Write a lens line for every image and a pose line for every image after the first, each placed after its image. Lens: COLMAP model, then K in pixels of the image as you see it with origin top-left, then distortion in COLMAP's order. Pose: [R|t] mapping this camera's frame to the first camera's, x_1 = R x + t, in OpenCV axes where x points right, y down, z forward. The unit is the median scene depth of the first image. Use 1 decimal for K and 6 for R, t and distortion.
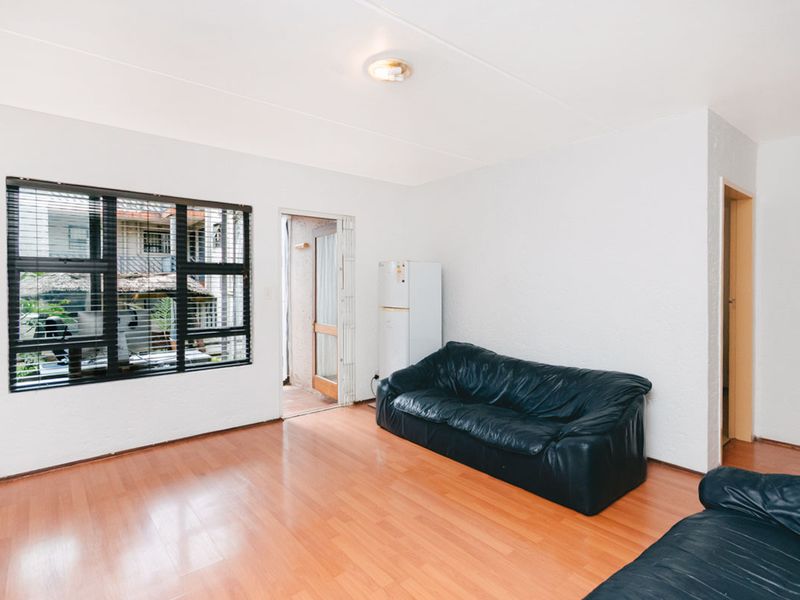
lens RADIAL K [[415.9, 0, 403.2], [0, 415.9, 290.0], [0, 0, 1]] dist [0.000998, 0.000122]
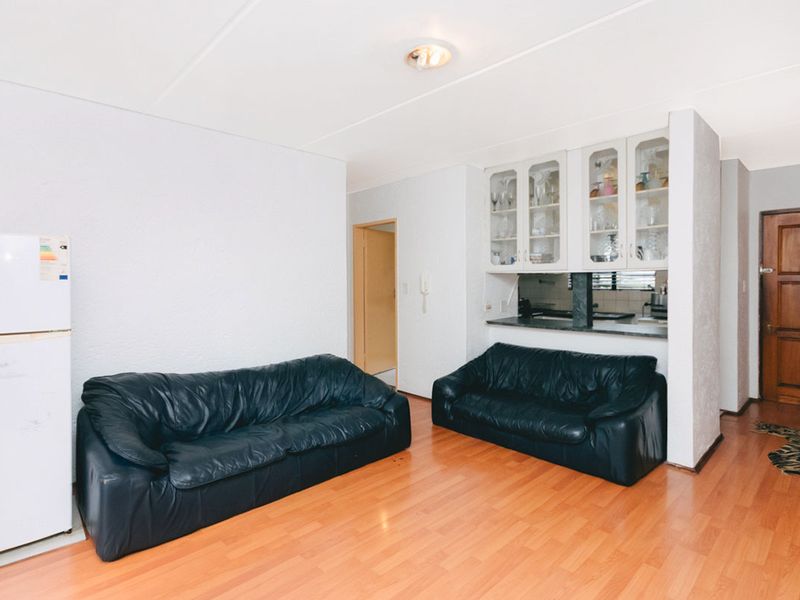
lens RADIAL K [[433.0, 0, 388.7], [0, 433.0, 298.8], [0, 0, 1]] dist [0.002342, 0.000448]
pose [[-0.062640, -0.038851, 0.997280, -0.789142], [0.002873, 0.999231, 0.039108, -0.020945], [-0.998032, 0.005315, -0.062480, 0.899634]]
